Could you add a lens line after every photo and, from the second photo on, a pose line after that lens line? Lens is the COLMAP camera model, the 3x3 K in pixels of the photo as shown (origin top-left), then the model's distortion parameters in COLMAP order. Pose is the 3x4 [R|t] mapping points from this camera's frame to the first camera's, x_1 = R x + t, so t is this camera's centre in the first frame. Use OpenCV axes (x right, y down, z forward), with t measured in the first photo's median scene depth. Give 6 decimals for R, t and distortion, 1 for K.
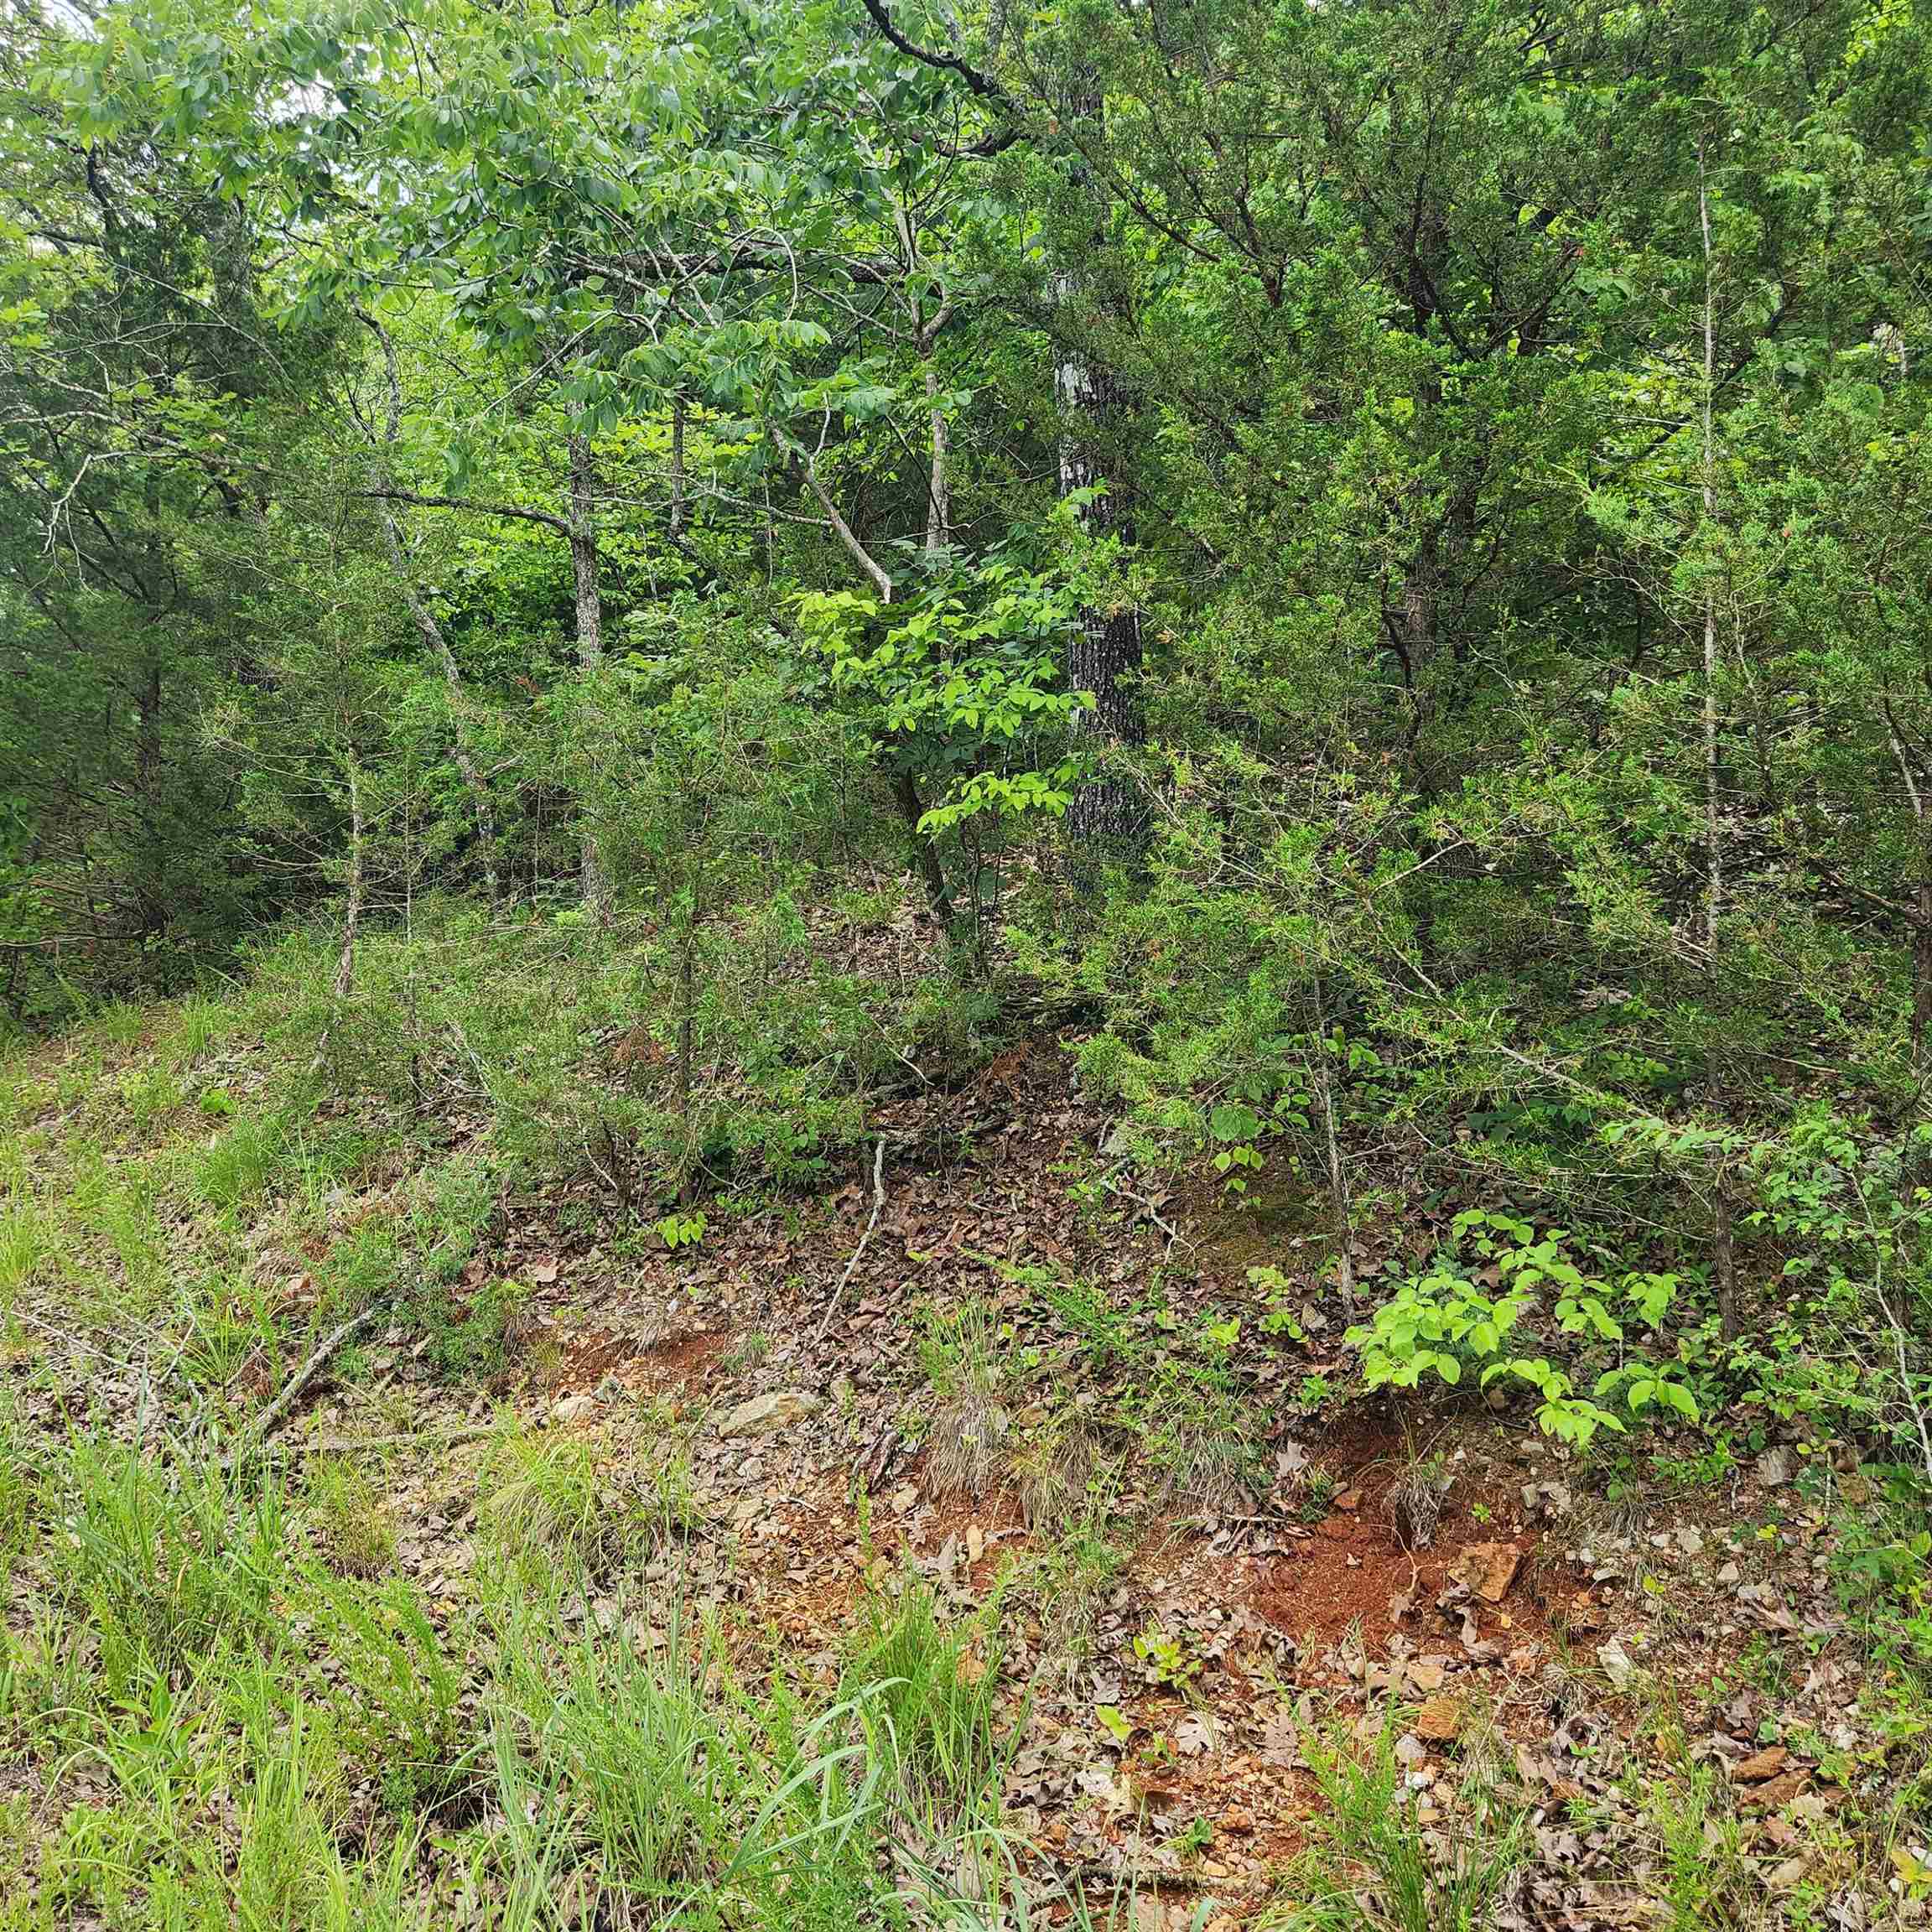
lens RADIAL K [[1716.9, 0, 931.4], [0, 1716.9, 961.6], [0, 0, 1]] dist [0.084396, -0.081078]
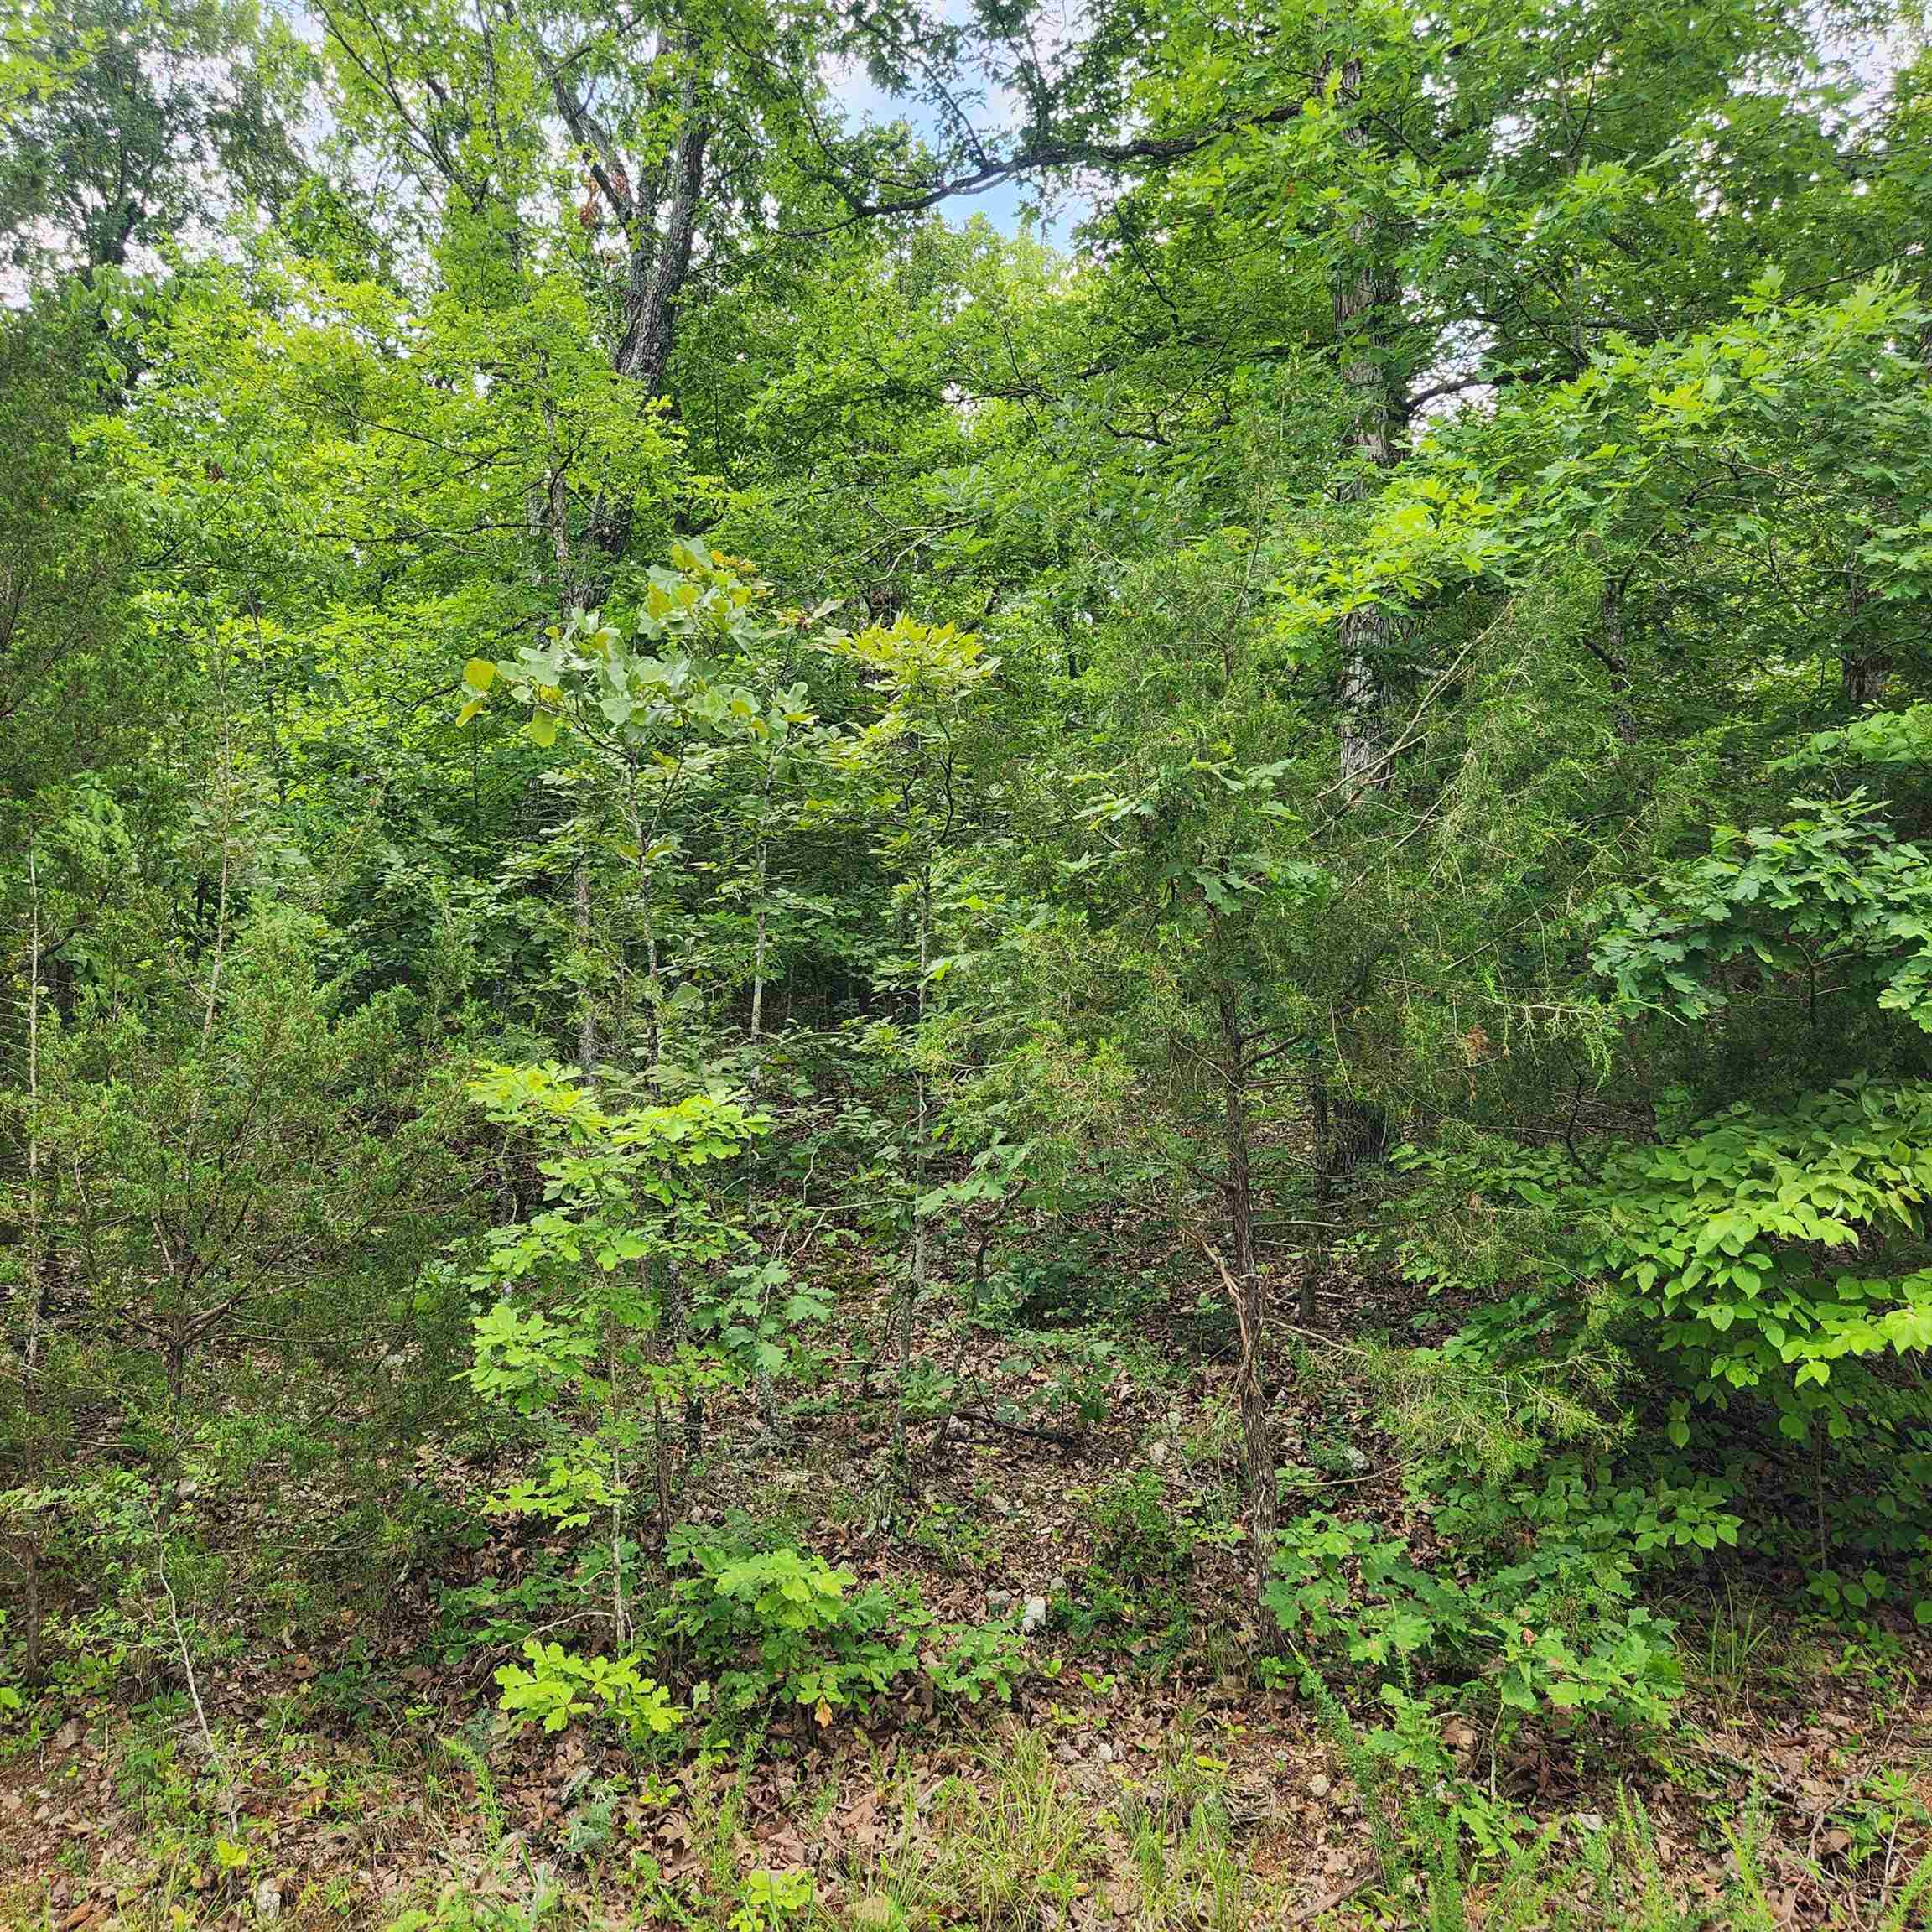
lens RADIAL K [[1716.9, 0, 958.2], [0, 1716.9, 991.7], [0, 0, 1]] dist [0.084396, -0.081078]
pose [[0.560671, 0.103683, 0.821521, -0.295619], [0.067536, 0.983098, -0.170167, -0.013481], [-0.825280, 0.150890, 0.544193, -0.398458]]
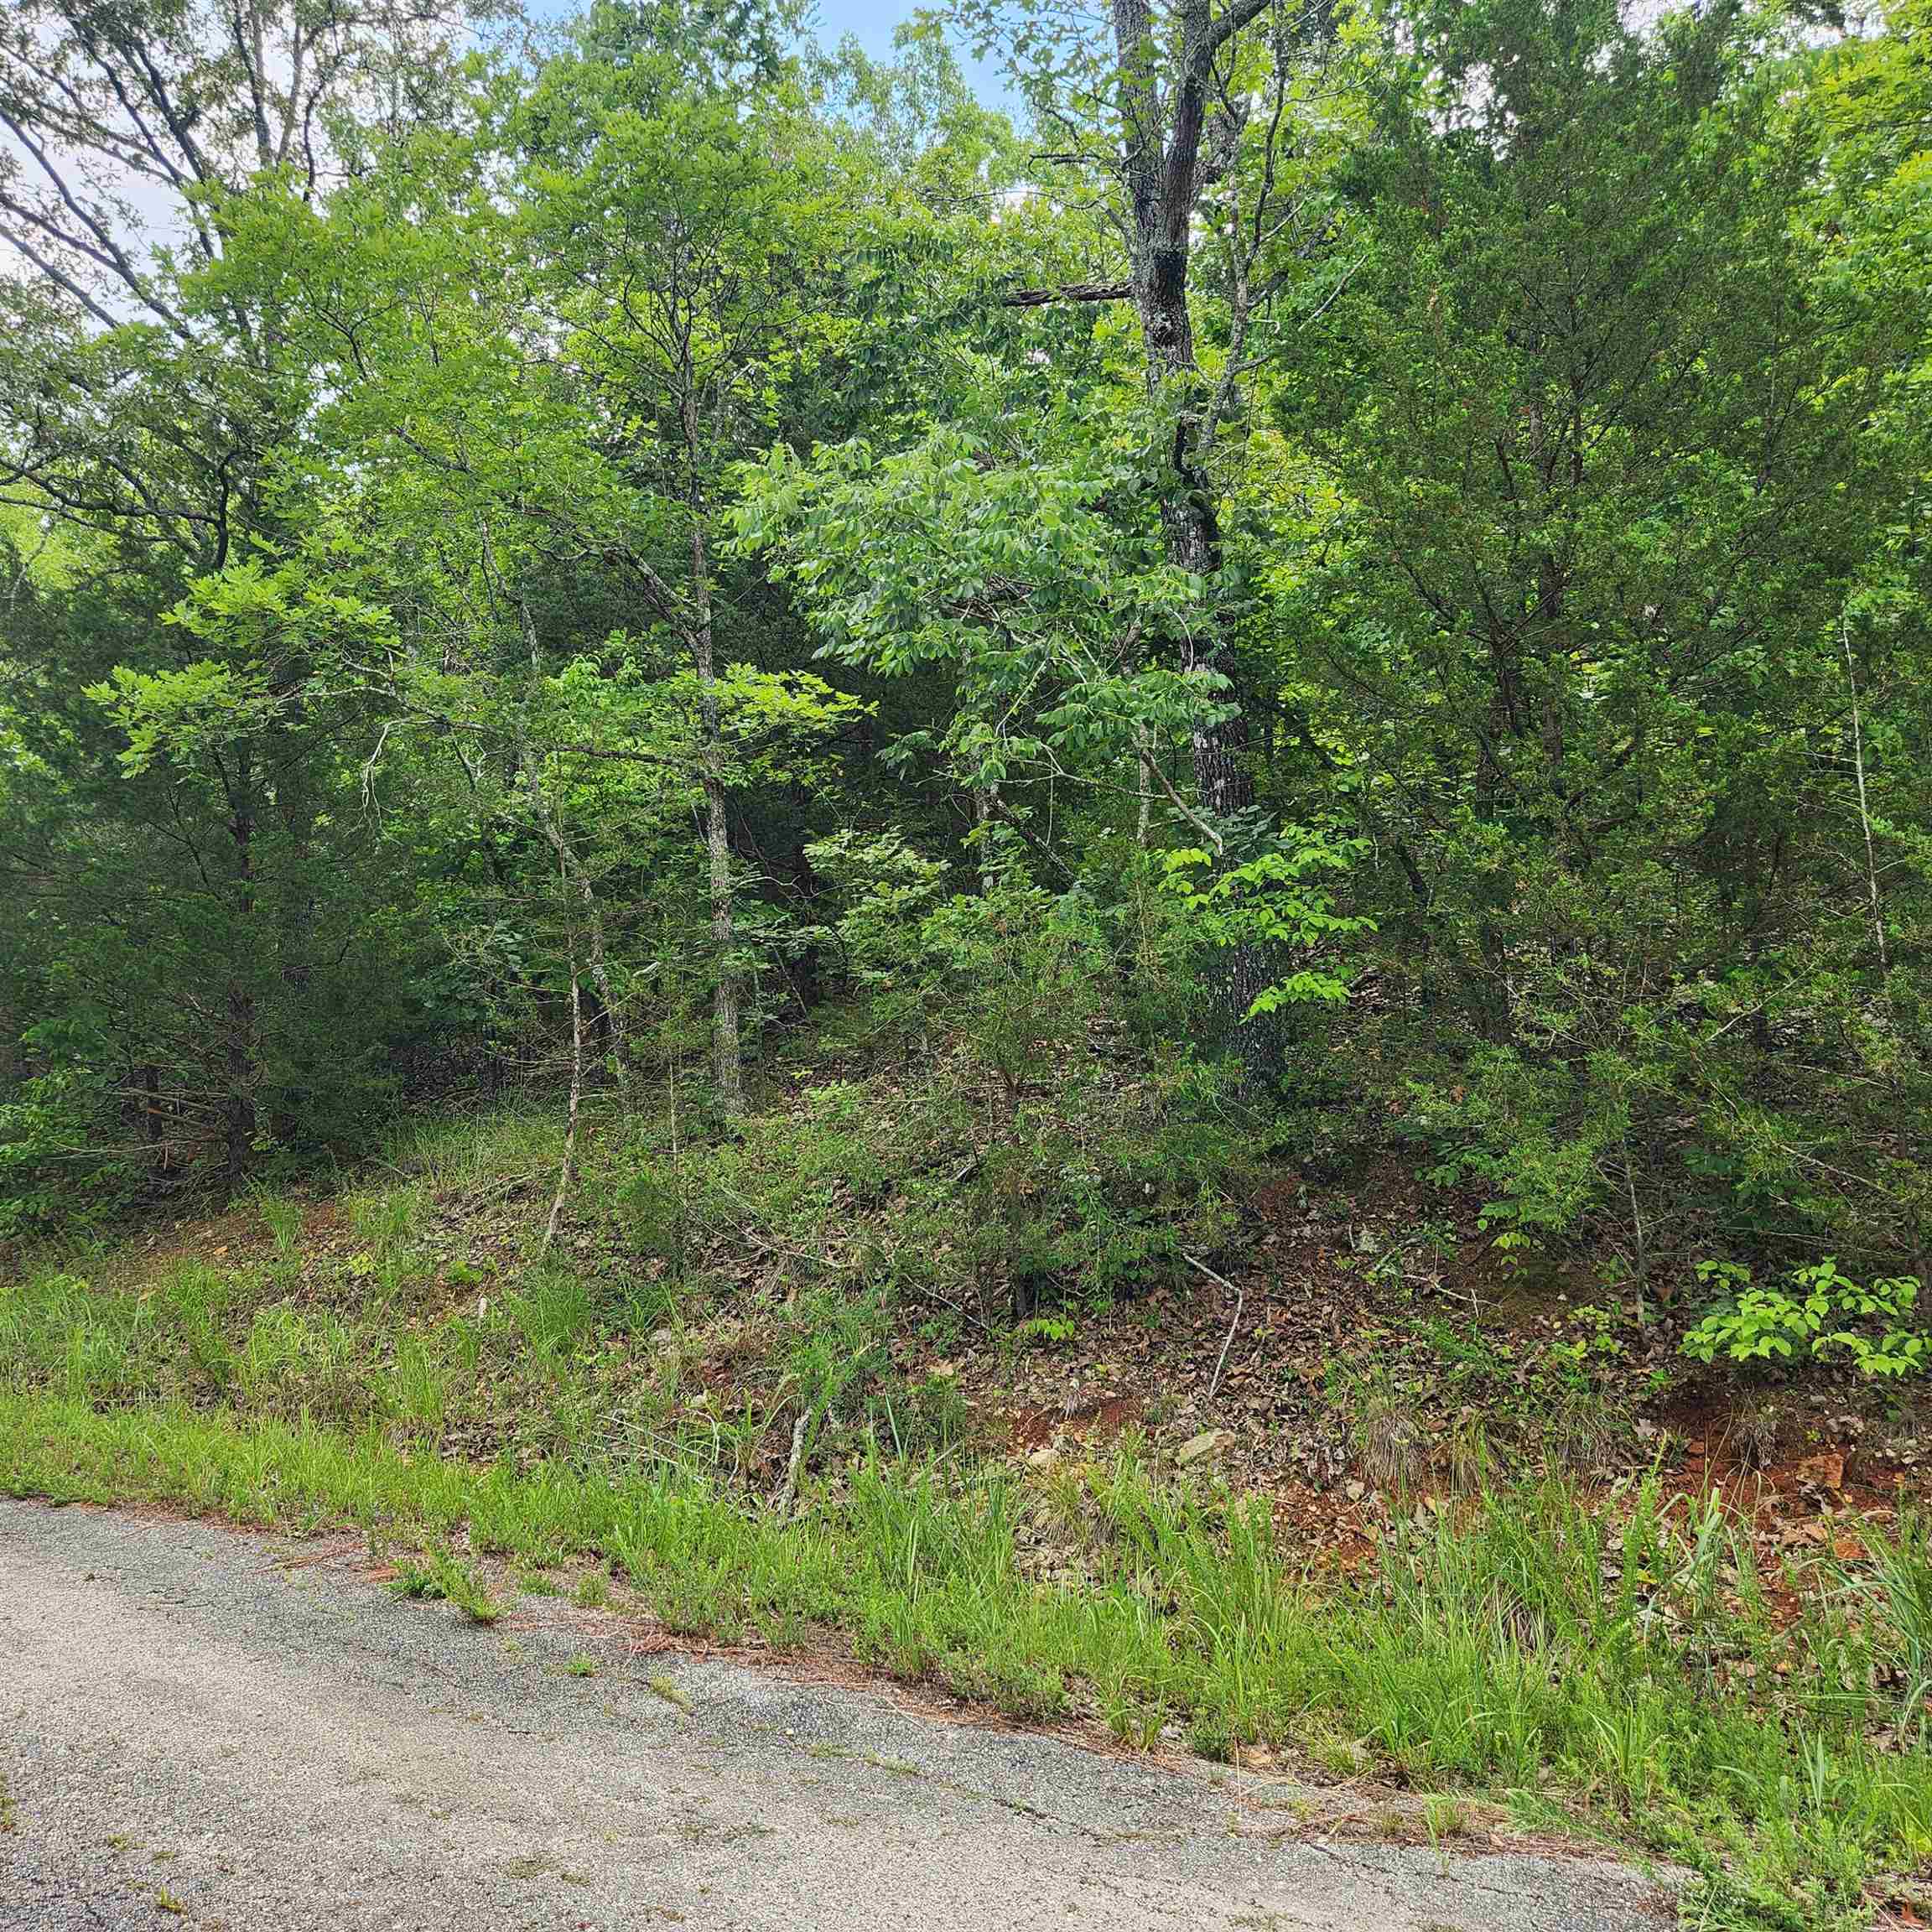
lens RADIAL K [[1716.9, 0, 932.3], [0, 1716.9, 954.1], [0, 0, 1]] dist [0.084396, -0.081078]
pose [[0.982818, -0.020270, 0.183460, -0.650899], [0.040660, 0.993311, -0.108072, 0.017419], [-0.180042, 0.113675, 0.977069, -0.396542]]
